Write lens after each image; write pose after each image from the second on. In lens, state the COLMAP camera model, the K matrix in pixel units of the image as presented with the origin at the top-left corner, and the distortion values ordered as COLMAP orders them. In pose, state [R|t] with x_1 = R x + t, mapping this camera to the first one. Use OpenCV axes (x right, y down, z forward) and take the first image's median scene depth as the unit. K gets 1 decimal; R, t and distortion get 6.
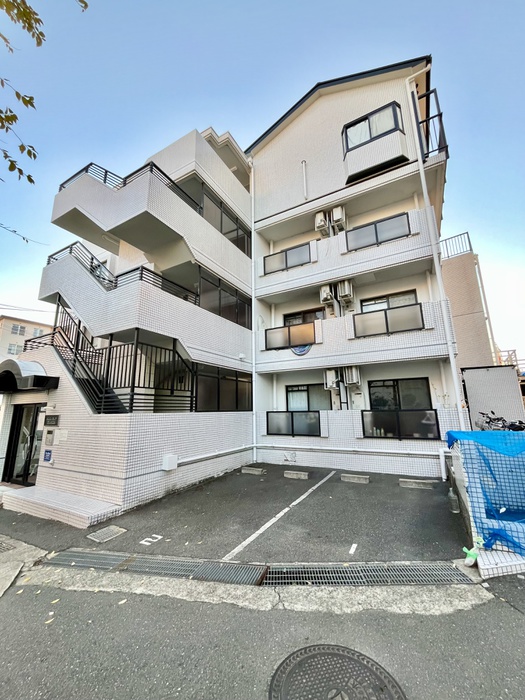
lens RADIAL K [[283.1, 0, 264.3], [0, 283.1, 350.1], [0, 0, 1]] dist [-0.002713, 0.000299]
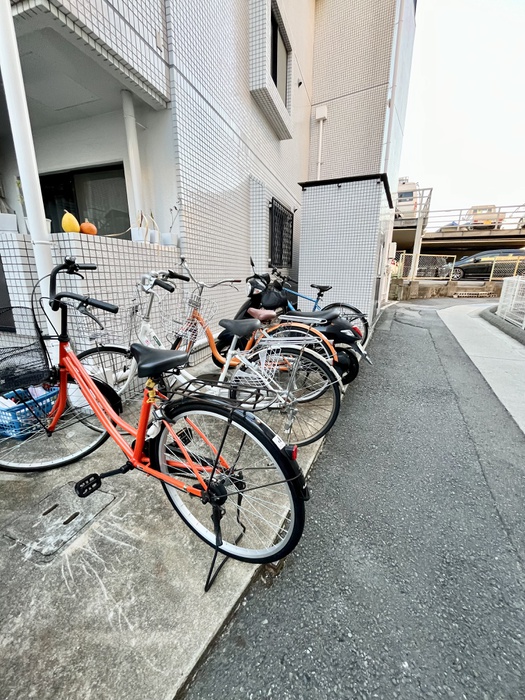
lens RADIAL K [[283.1, 0, 263.5], [0, 283.1, 351.6], [0, 0, 1]] dist [-0.002713, 0.000299]
pose [[0.984900, -0.023078, 0.171580, 0.690367], [-0.058019, 0.889767, 0.452713, 0.141760], [-0.163113, -0.455832, 0.874992, 0.523880]]
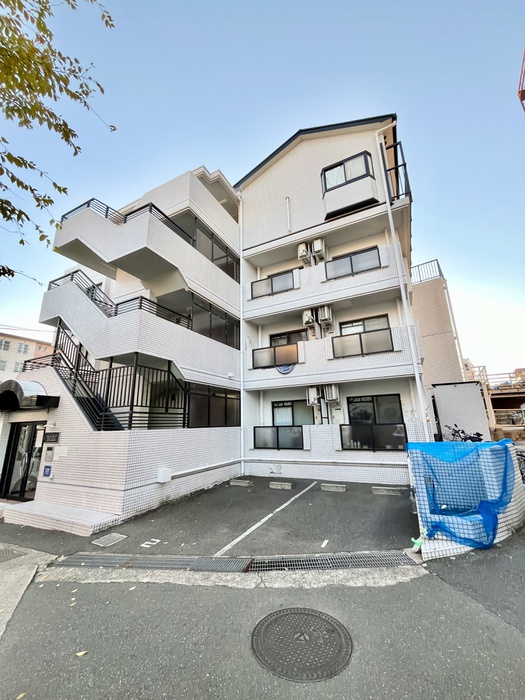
lens RADIAL K [[283.1, 0, 264.3], [0, 283.1, 350.6], [0, 0, 1]] dist [-0.002713, 0.000299]
pose [[0.999150, 0.000231, 0.041213, 0.004463], [0.001640, 0.998969, -0.045364, -0.023543], [-0.041181, 0.045393, 0.998120, -0.090702]]
